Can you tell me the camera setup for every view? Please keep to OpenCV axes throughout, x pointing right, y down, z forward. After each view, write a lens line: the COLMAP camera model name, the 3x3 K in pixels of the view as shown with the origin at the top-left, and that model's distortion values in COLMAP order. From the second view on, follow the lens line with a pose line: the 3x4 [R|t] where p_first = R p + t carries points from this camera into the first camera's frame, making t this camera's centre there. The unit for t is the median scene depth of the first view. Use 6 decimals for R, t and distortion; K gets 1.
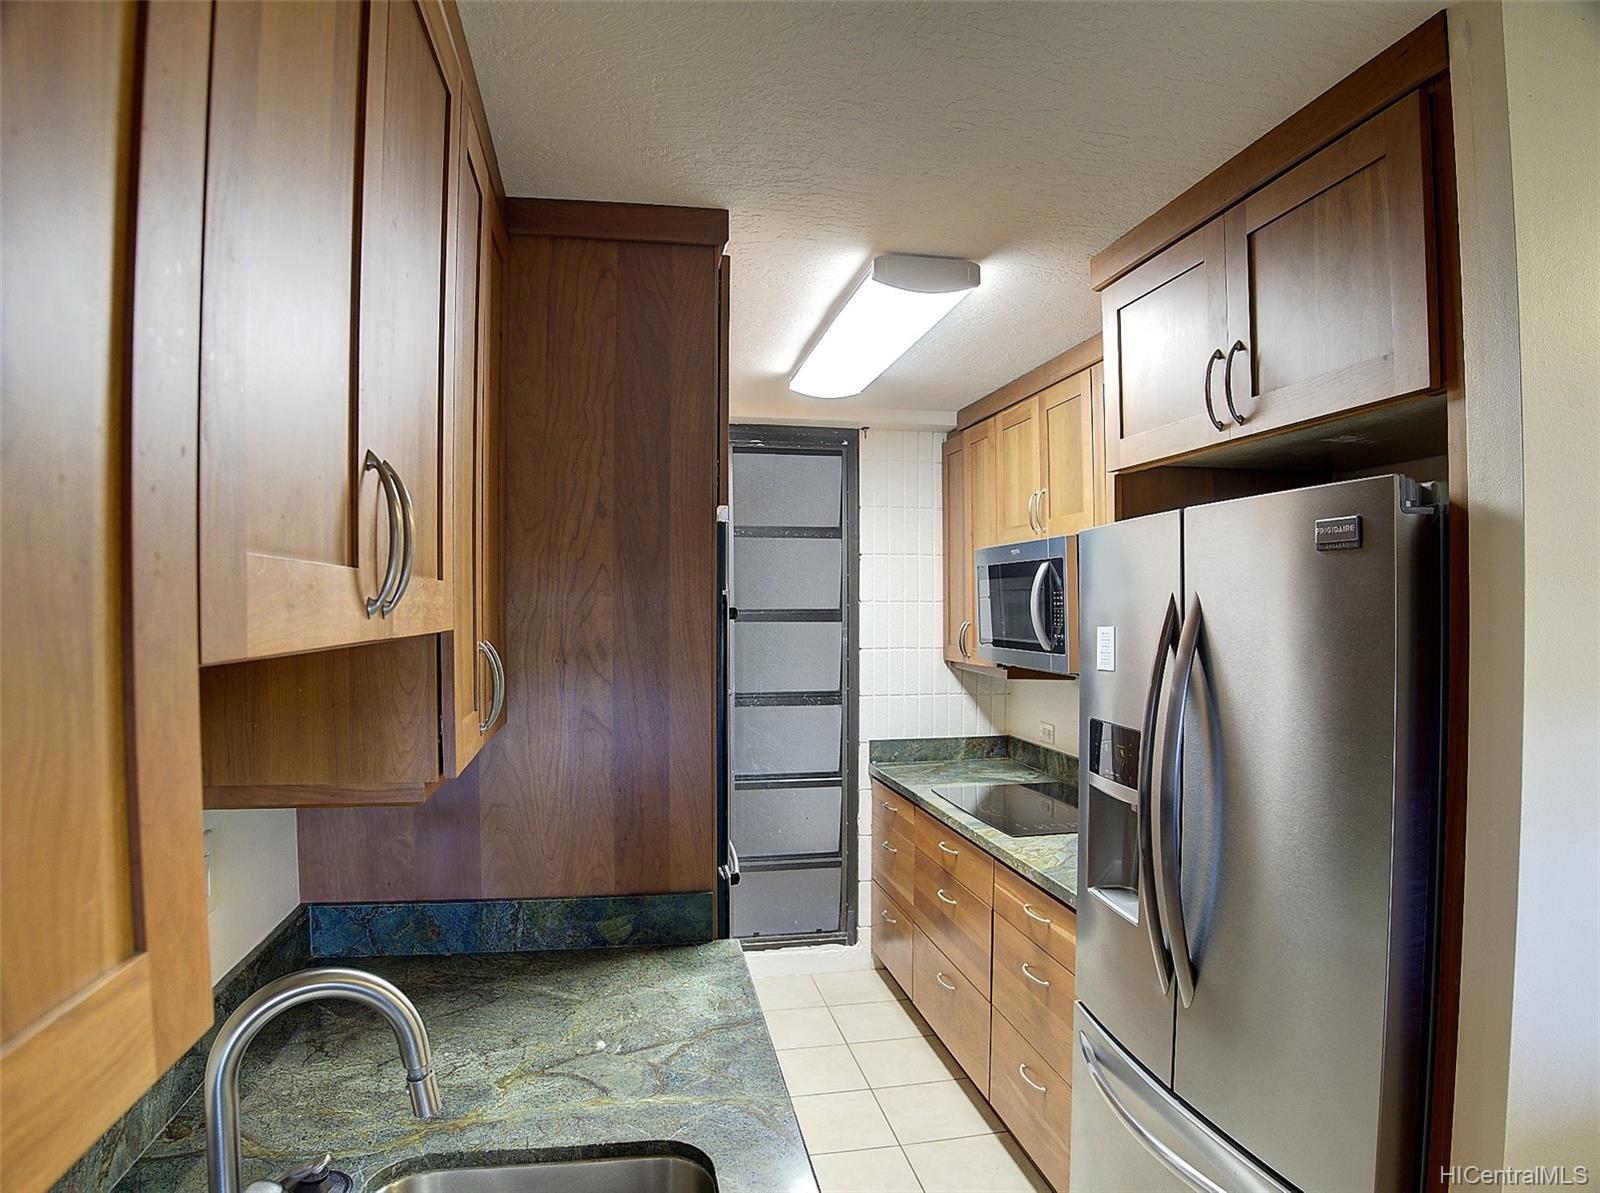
lens RADIAL K [[958.0, 0, 808.1], [0, 958.0, 601.6], [0, 0, 1]] dist [-0.115119, 0.032859]
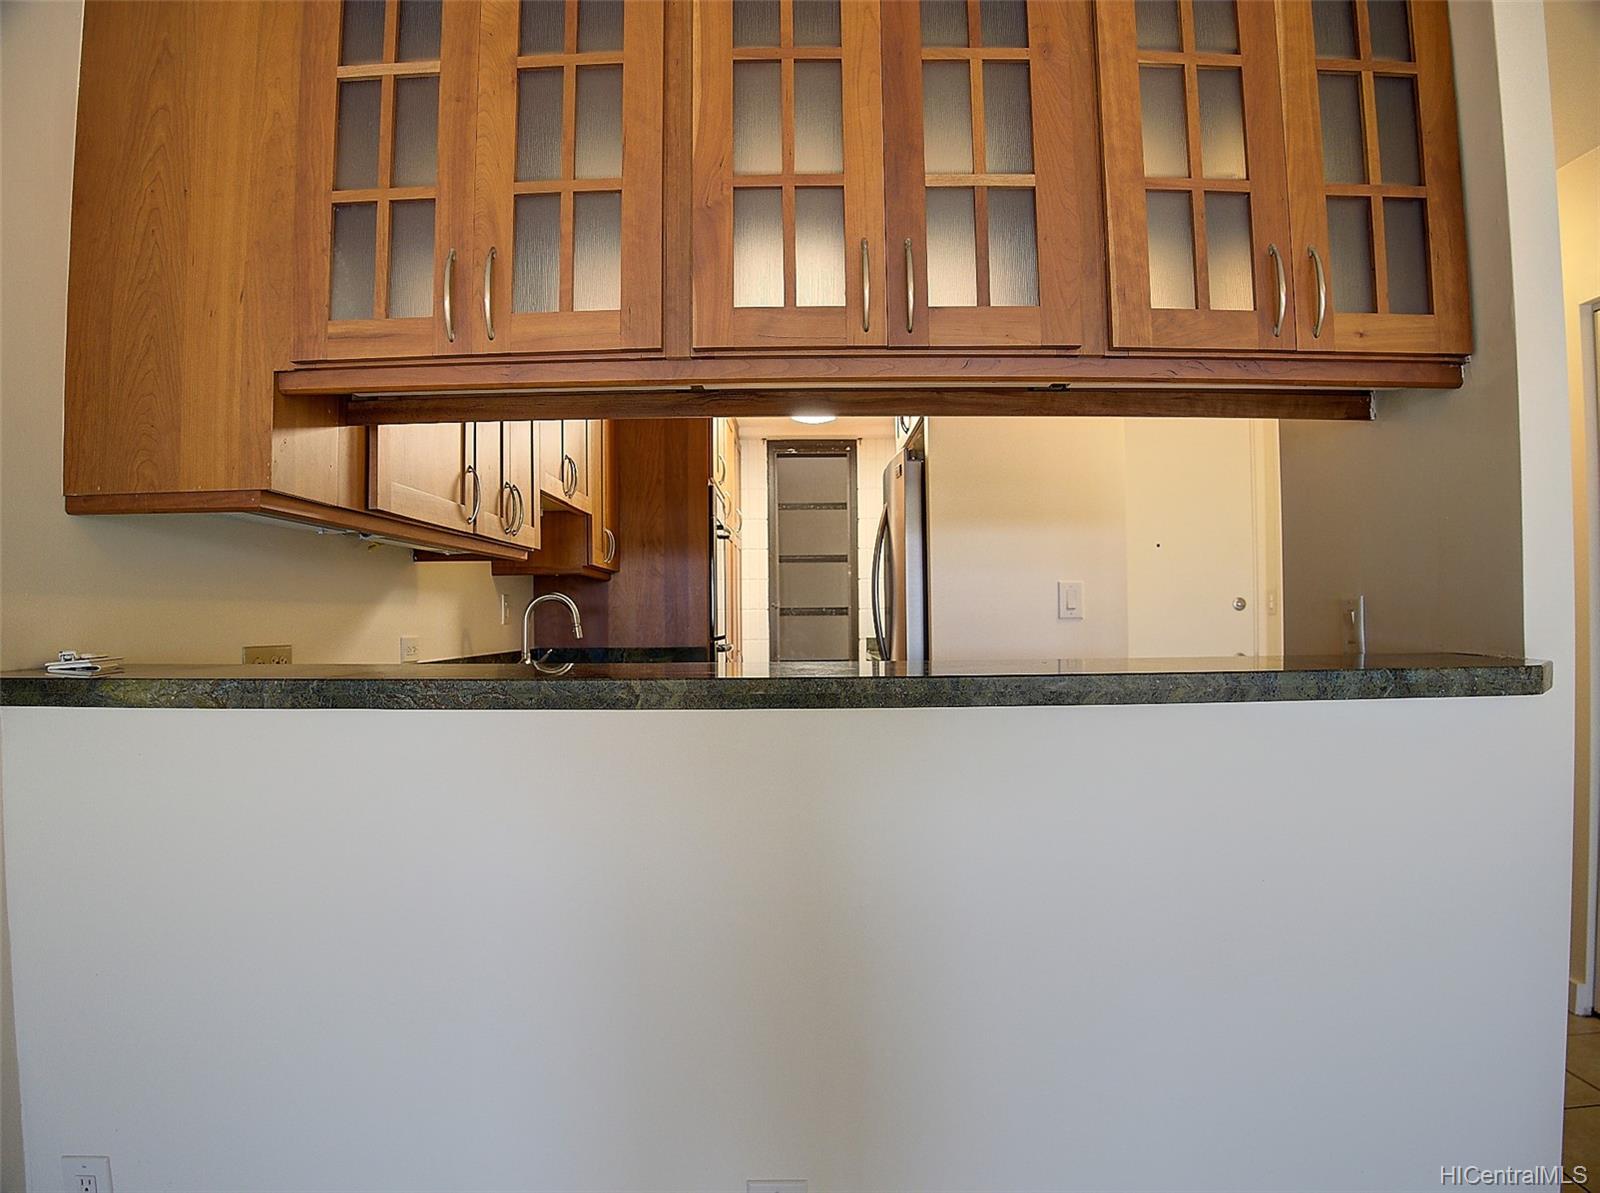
lens RADIAL K [[958.0, 0, 795.8], [0, 958.0, 597.3], [0, 0, 1]] dist [-0.115119, 0.032859]
pose [[0.981072, -0.010260, -0.193373, 0.274394], [0.007189, 0.999837, -0.016576, 0.112081], [0.193512, 0.014872, 0.980985, -0.600020]]
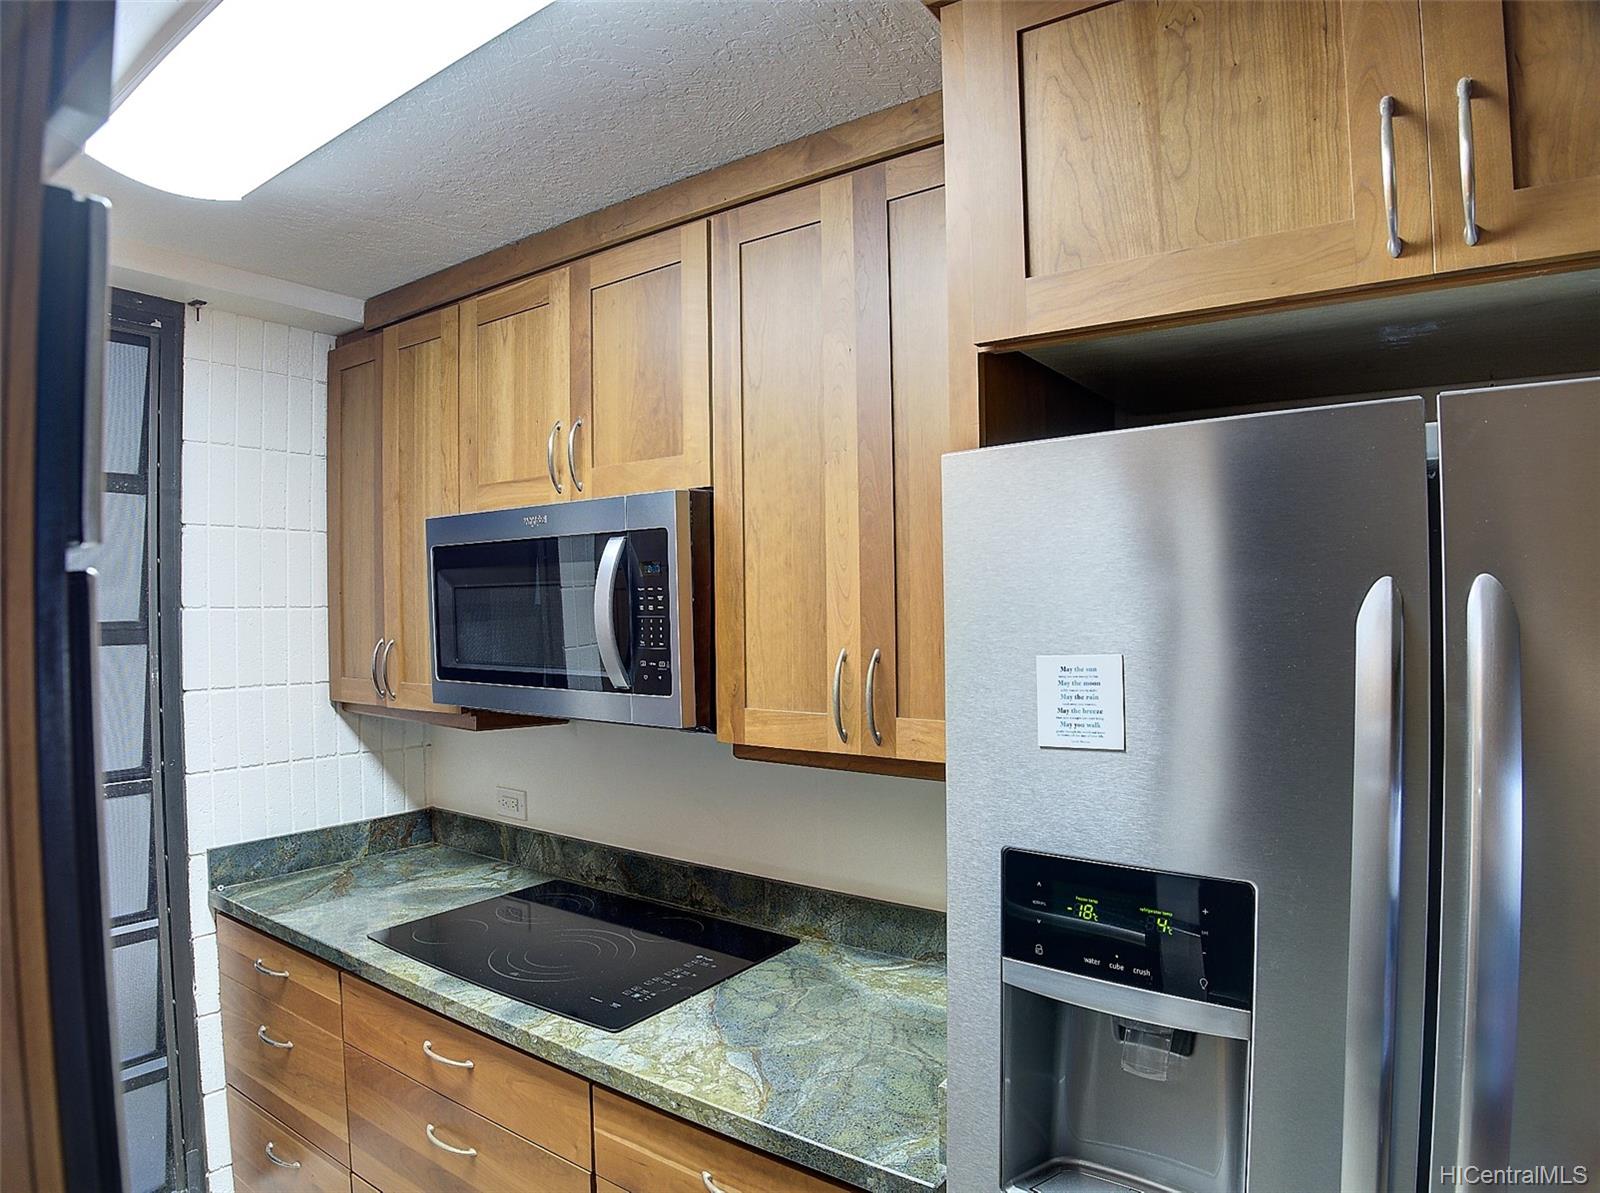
lens RADIAL K [[958.0, 0, 787.8], [0, 958.0, 612.0], [0, 0, 1]] dist [-0.115119, 0.032859]
pose [[0.733476, -0.009095, 0.679654, -0.054823], [0.005588, 0.999957, 0.007352, 0.000607], [-0.679692, -0.001595, 0.733496, 0.384441]]
